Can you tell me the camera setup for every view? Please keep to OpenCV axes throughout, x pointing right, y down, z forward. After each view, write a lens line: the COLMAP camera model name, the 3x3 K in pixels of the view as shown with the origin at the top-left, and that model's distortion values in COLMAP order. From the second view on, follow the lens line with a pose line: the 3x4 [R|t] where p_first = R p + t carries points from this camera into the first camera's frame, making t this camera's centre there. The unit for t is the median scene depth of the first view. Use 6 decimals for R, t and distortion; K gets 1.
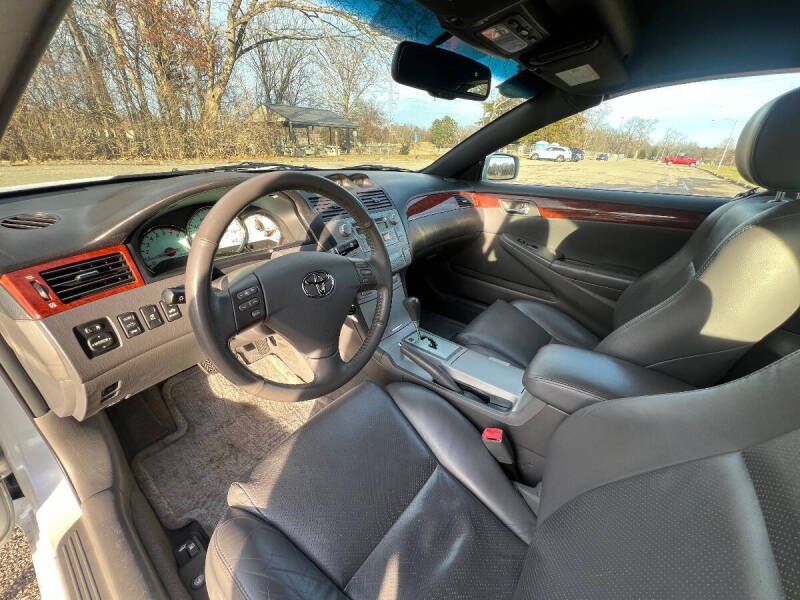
lens RADIAL K [[320.8, 0, 400.0], [0, 320.8, 300.0], [0, 0, 1]] dist [-0.001047, -0.000311]
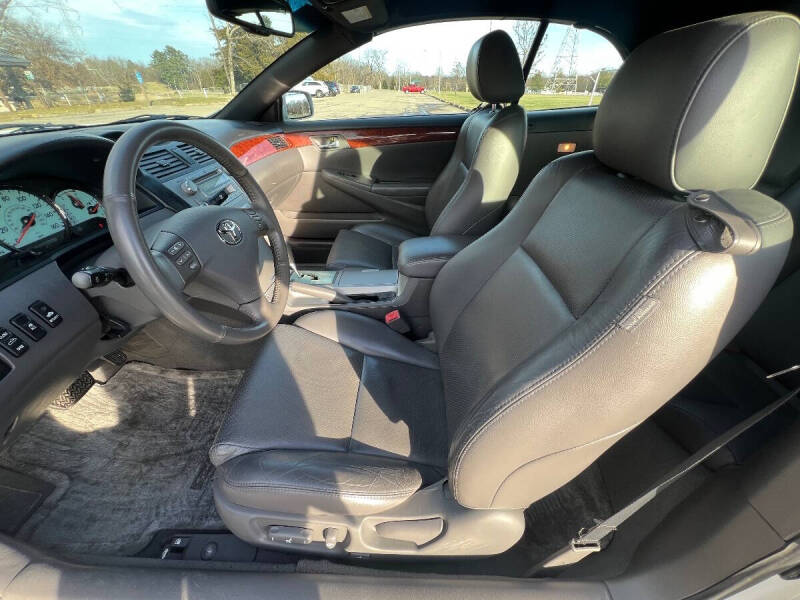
lens RADIAL K [[320.8, 0, 400.0], [0, 320.8, 300.0], [0, 0, 1]] dist [-0.001047, -0.000311]
pose [[0.798656, -0.370365, 0.474320, -0.154193], [0.295720, 0.927991, 0.226676, 0.033385], [-0.524118, -0.040771, 0.850669, -0.078154]]
